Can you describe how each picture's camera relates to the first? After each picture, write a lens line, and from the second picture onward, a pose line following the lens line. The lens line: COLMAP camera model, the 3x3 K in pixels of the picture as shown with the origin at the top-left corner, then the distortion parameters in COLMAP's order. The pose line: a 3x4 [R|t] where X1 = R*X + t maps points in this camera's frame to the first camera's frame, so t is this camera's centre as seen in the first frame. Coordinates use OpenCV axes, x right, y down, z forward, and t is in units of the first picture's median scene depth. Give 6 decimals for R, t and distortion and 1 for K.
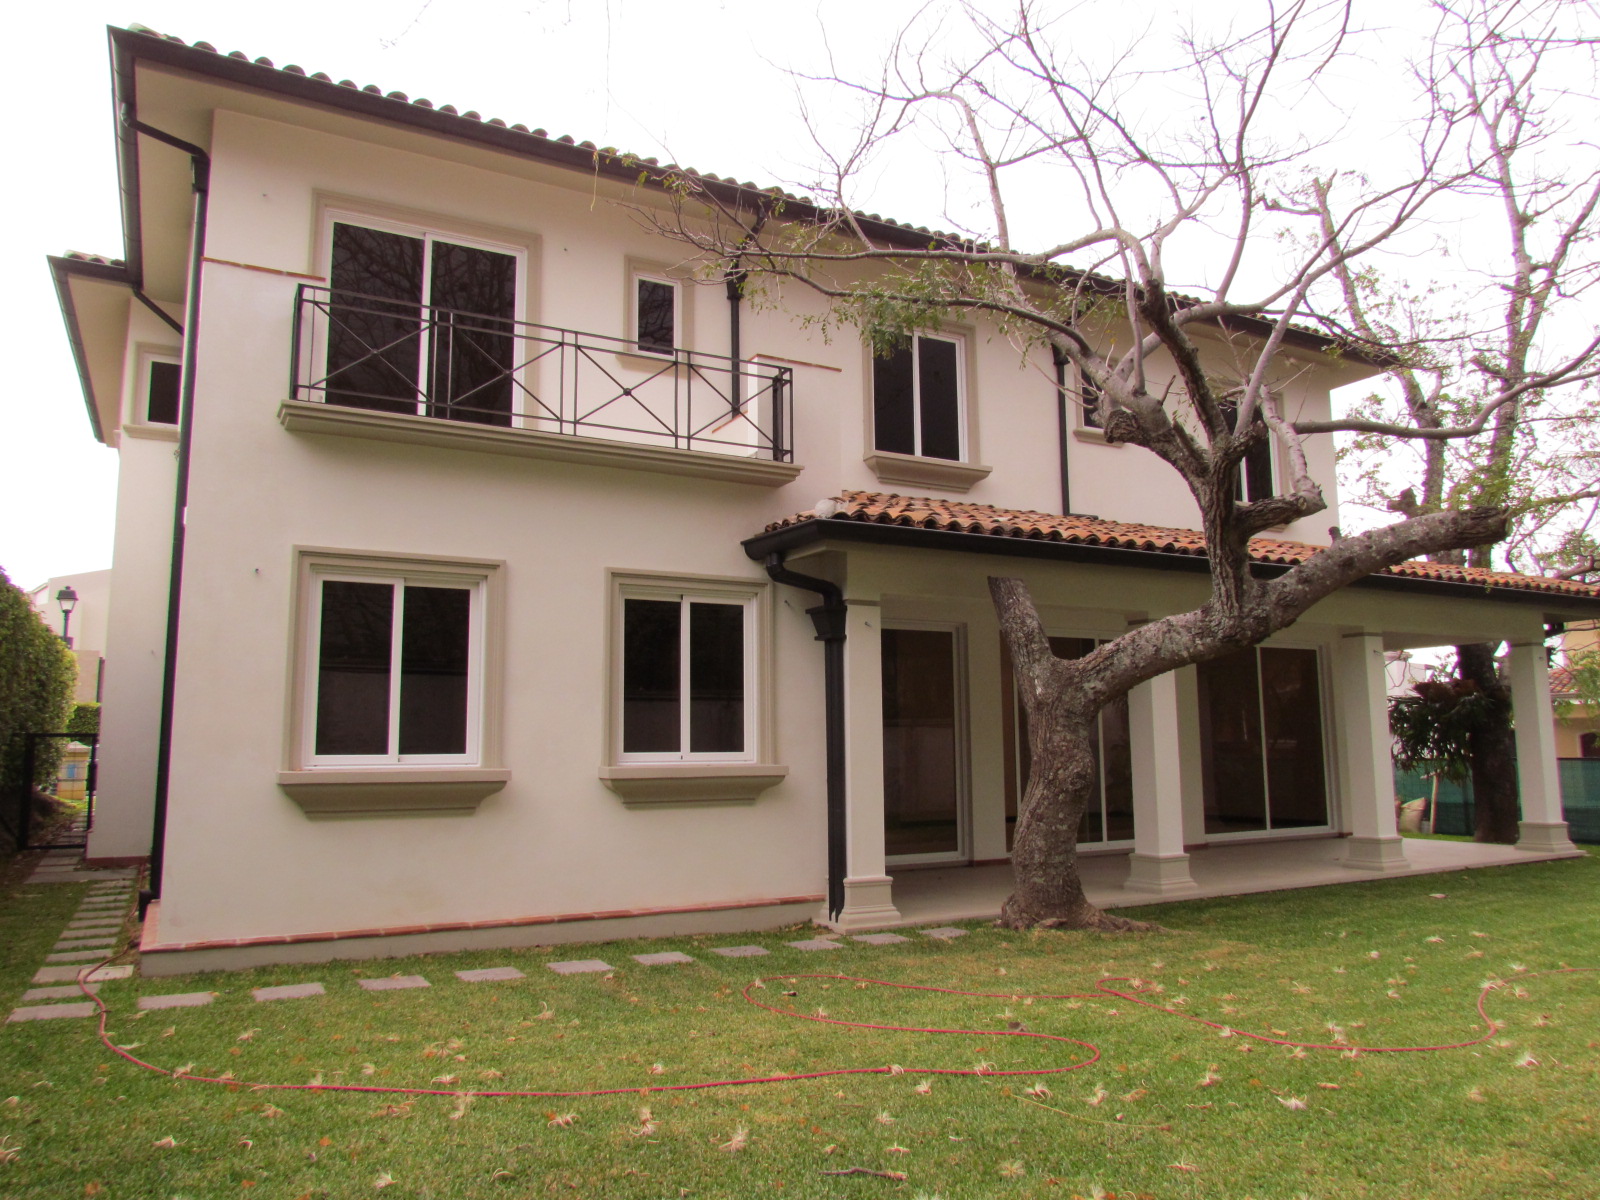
lens RADIAL K [[1135.9, 0, 817.3], [0, 1135.9, 608.1], [0, 0, 1]] dist [-0.037486, 0.014145]
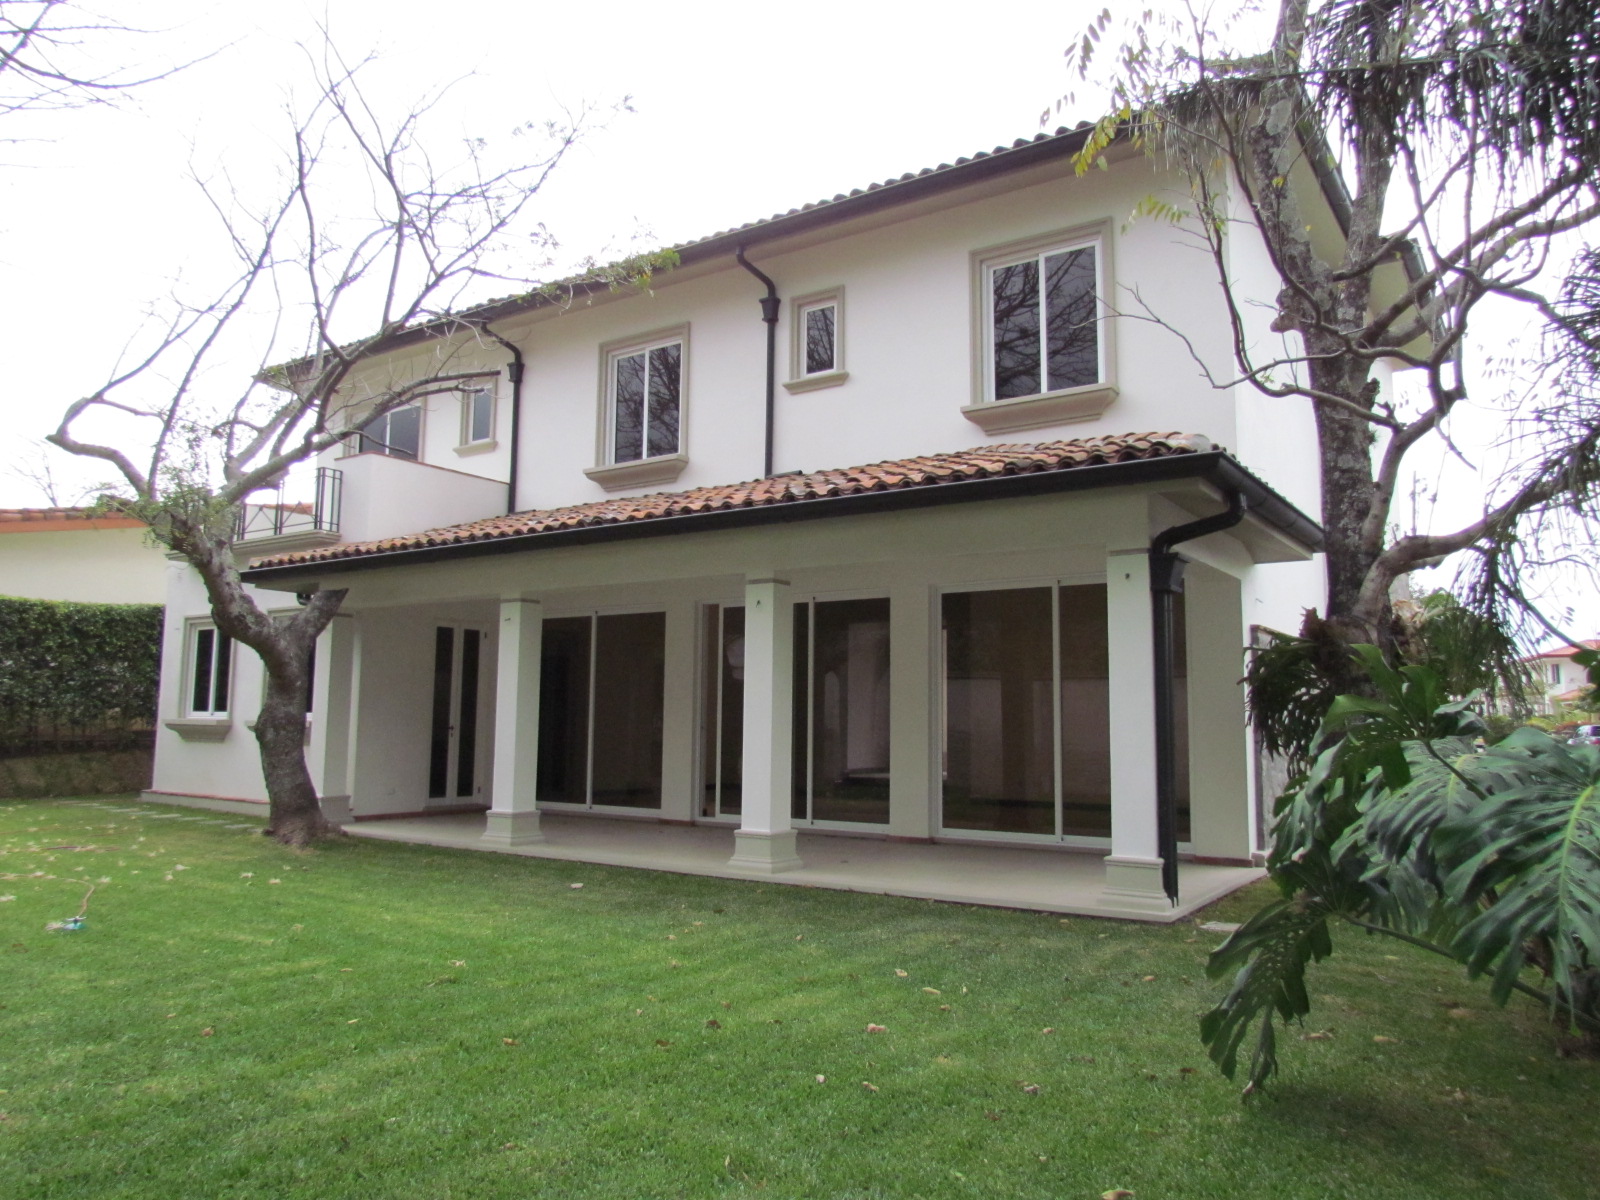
lens RADIAL K [[1135.9, 0, 816.7], [0, 1135.9, 587.9], [0, 0, 1]] dist [-0.037486, 0.014145]
pose [[0.437543, -0.091062, -0.894574, 1.088417], [0.097815, 0.993775, -0.053318, 0.067252], [0.893861, -0.064173, 0.443727, 0.597482]]
